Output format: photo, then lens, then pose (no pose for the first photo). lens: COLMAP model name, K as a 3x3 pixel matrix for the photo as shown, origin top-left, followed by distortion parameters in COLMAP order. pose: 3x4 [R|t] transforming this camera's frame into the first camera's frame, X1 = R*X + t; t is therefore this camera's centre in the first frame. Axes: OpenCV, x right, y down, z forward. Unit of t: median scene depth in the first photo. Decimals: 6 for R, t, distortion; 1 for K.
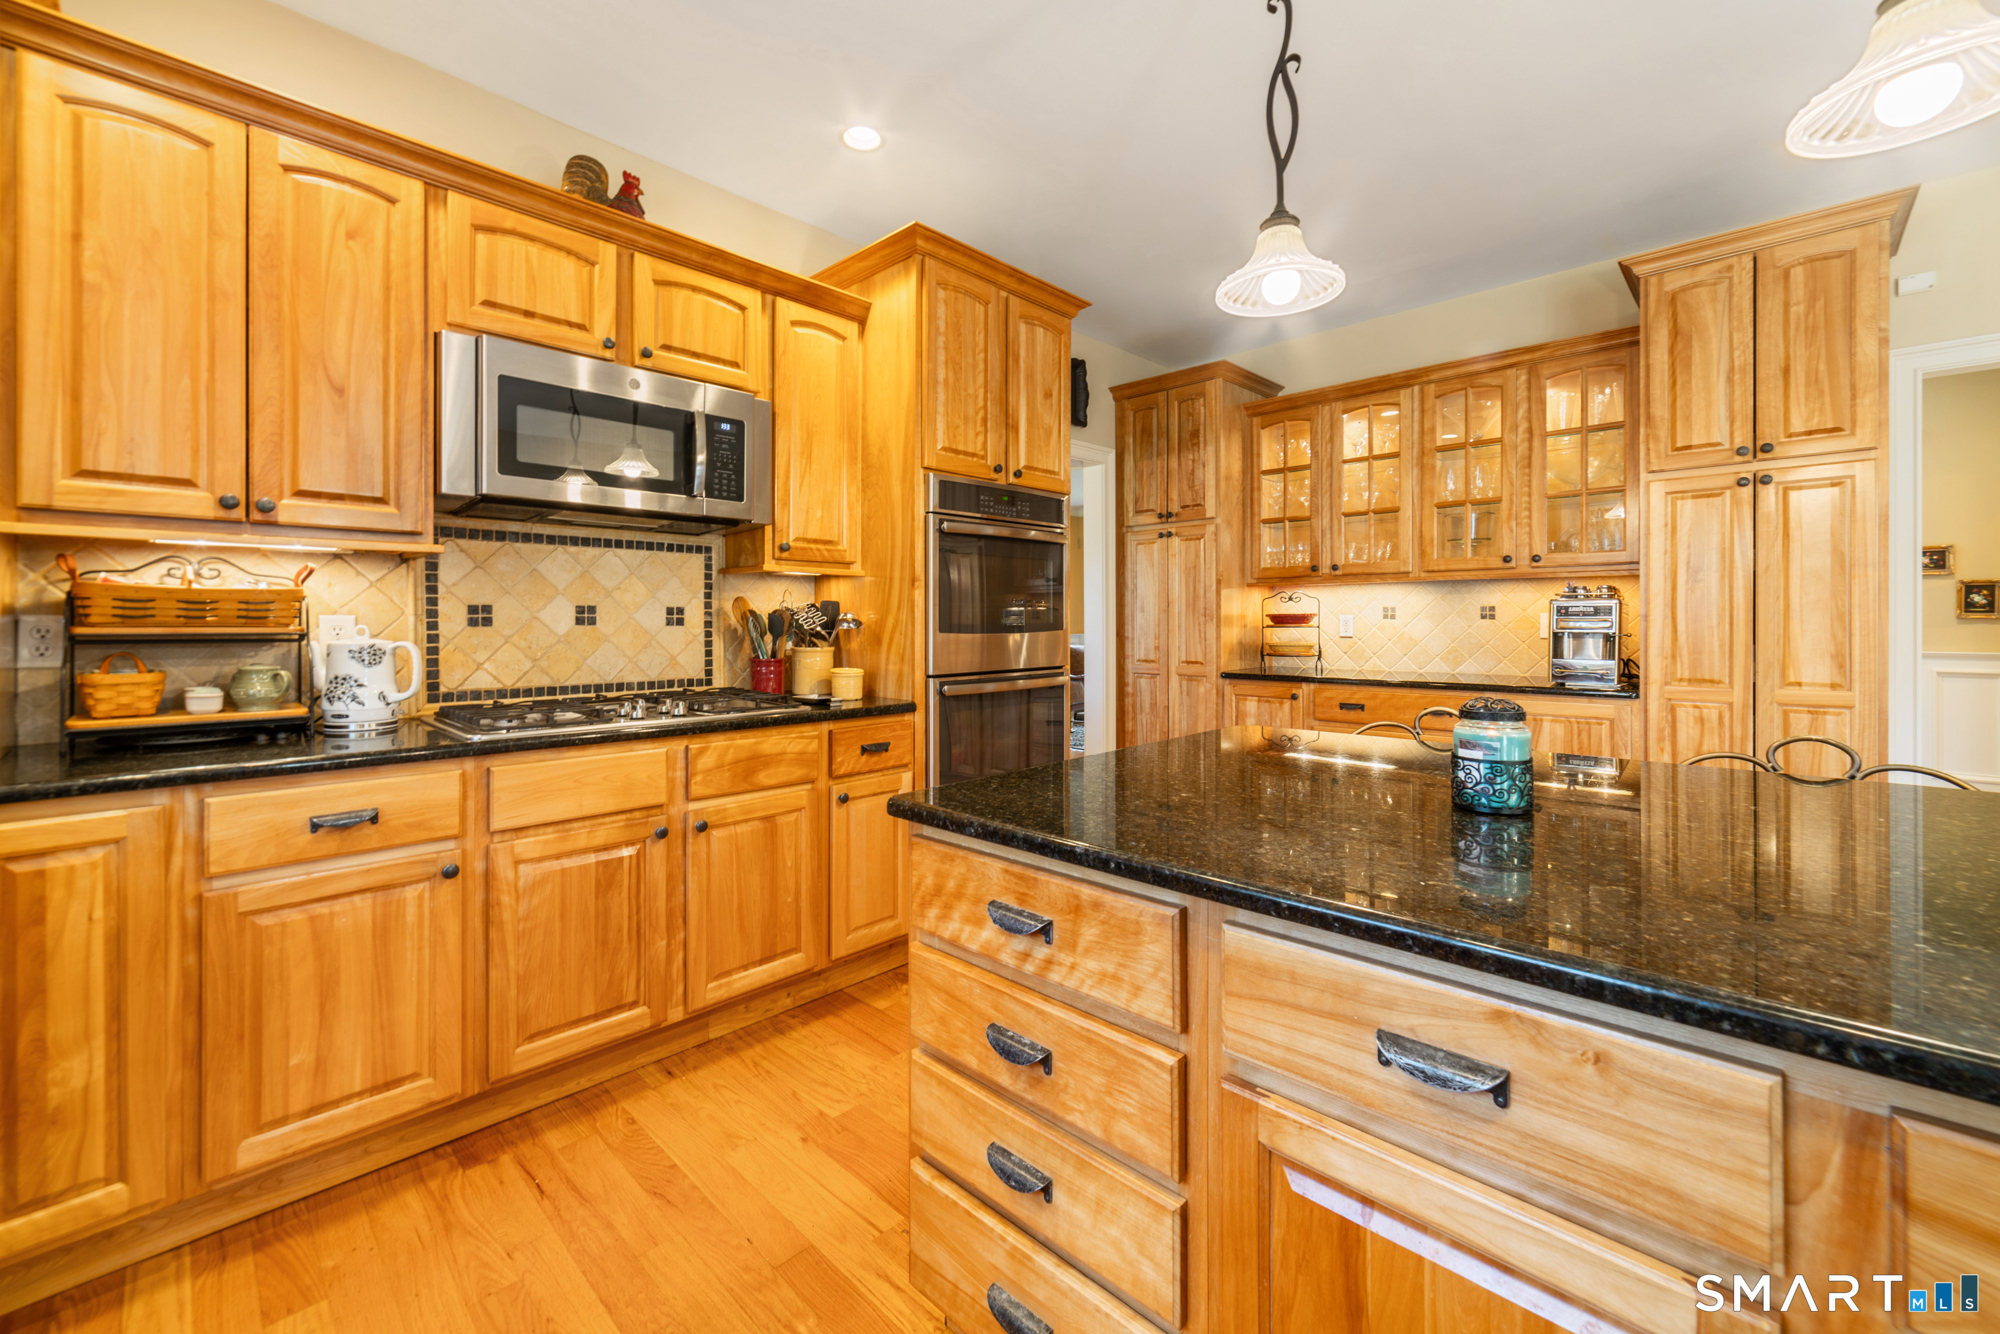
lens RADIAL K [[800.9, 0, 991.5], [0, 800.9, 630.2], [0, 0, 1]] dist [-0.000497, 0.000168]
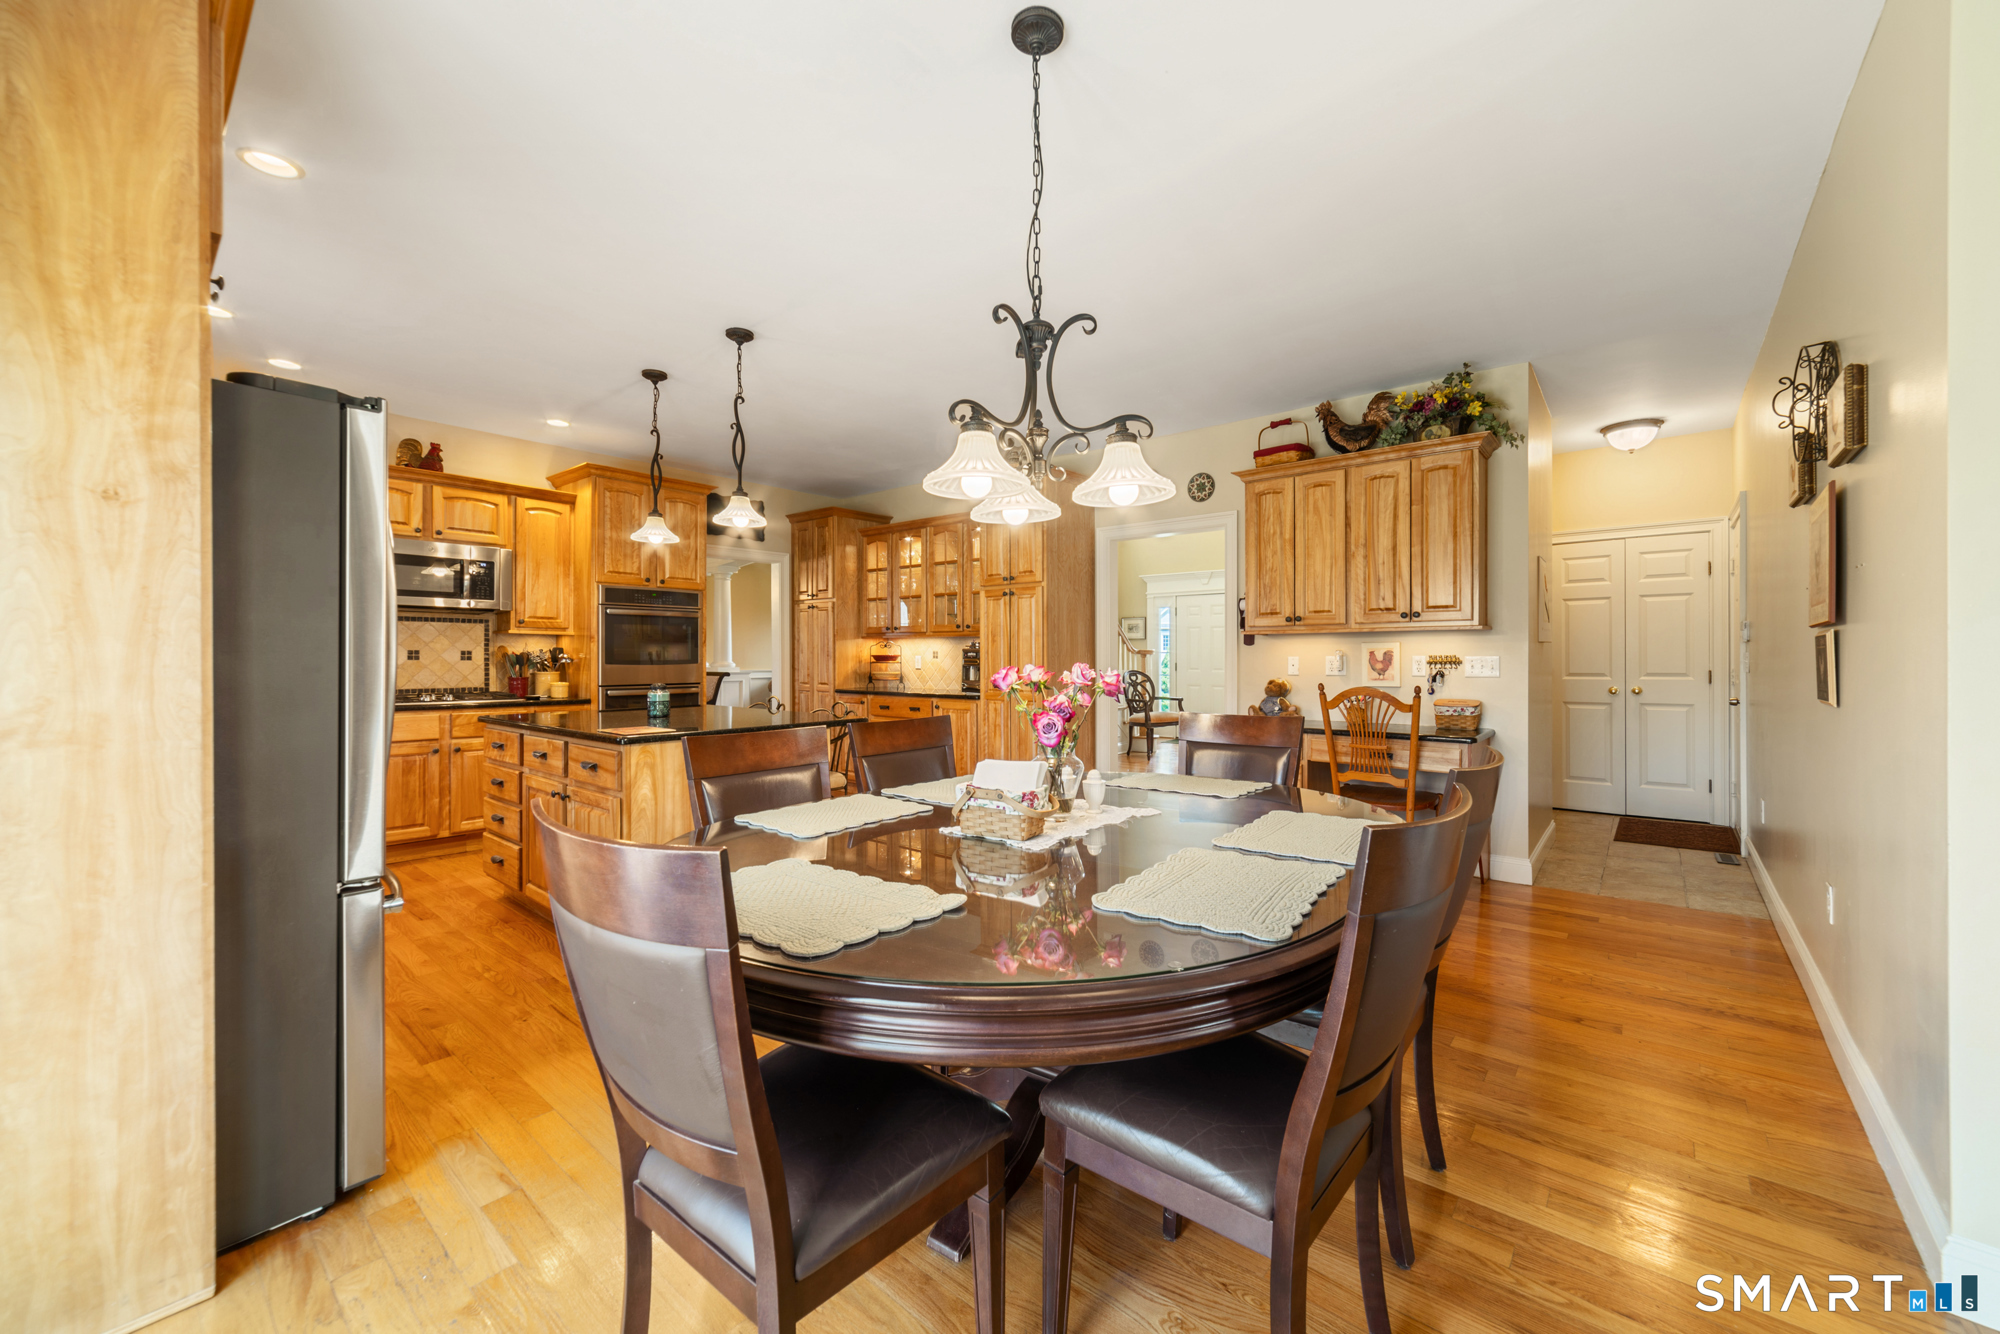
lens RADIAL K [[772.7, 0, 1000.0], [0, 772.7, 667.0], [0, 0, 1]] dist [0.001889, 0.000140]
pose [[0.997452, 0.004890, 0.071174, 0.743509], [-0.005038, 0.999985, 0.001906, 0.000614], [-0.071164, -0.002260, 0.997462, -0.945206]]
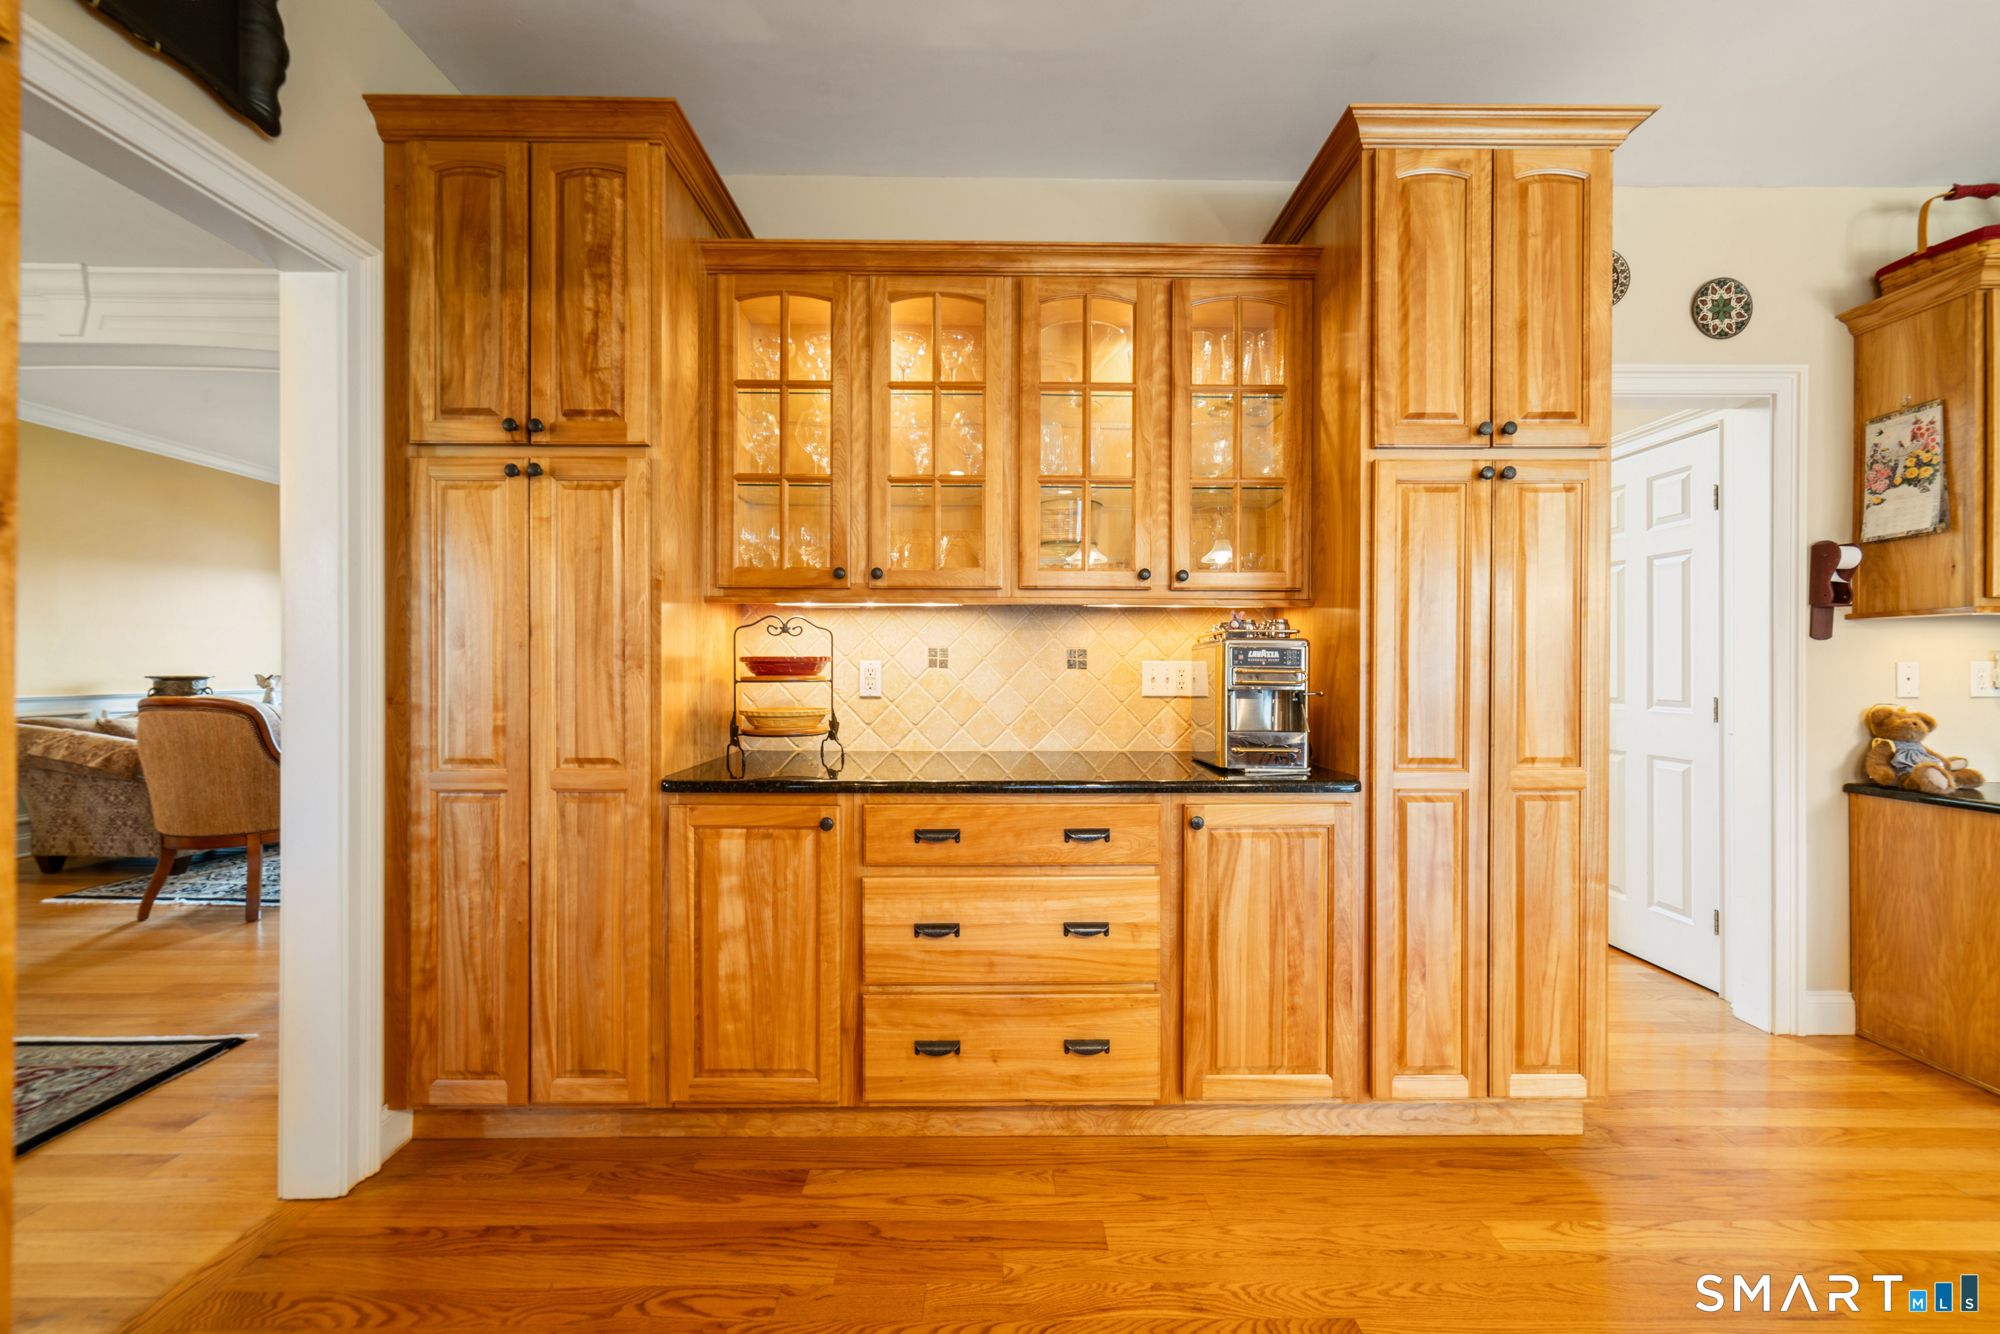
lens RADIAL K [[772.7, 0, 1000.0], [0, 772.7, 667.0], [0, 0, 1]] dist [0.001889, 0.000140]
pose [[0.710314, 0.006649, 0.703853, 0.159022], [0.003590, 0.999908, -0.013068, -0.009113], [-0.703876, 0.011809, 0.710225, 0.781230]]
